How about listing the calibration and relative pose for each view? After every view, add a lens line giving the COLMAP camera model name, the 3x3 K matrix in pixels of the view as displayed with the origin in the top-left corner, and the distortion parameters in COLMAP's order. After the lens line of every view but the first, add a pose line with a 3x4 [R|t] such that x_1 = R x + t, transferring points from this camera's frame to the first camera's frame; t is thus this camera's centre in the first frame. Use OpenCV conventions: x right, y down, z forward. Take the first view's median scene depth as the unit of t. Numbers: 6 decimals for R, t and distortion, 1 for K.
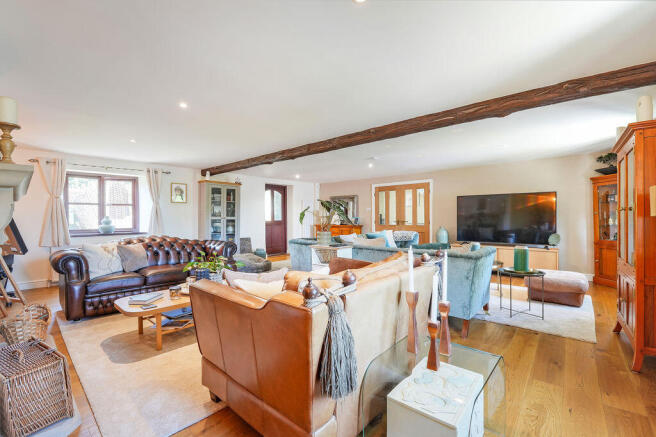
lens RADIAL K [[282.4, 0, 328.0], [0, 282.4, 218.5], [0, 0, 1]] dist [-0.000211, -0.000168]
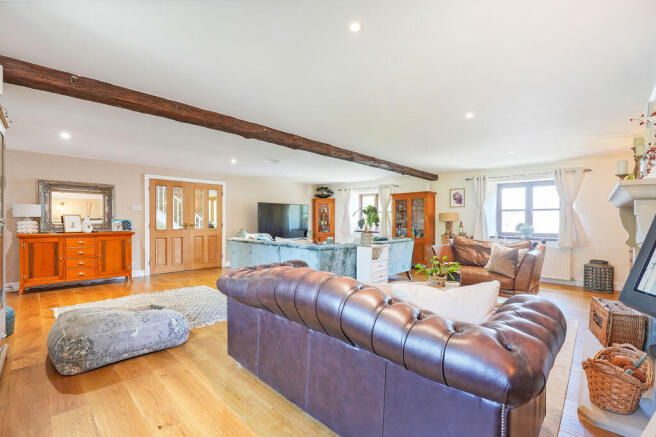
lens RADIAL K [[282.4, 0, 328.0], [0, 282.4, 218.5], [0, 0, 1]] dist [-0.000211, -0.000168]
pose [[0.041129, 0.000418, 0.999154, -0.619916], [-0.004150, 0.999991, -0.000248, -0.011141], [-0.999145, -0.004137, 0.041131, 0.584801]]
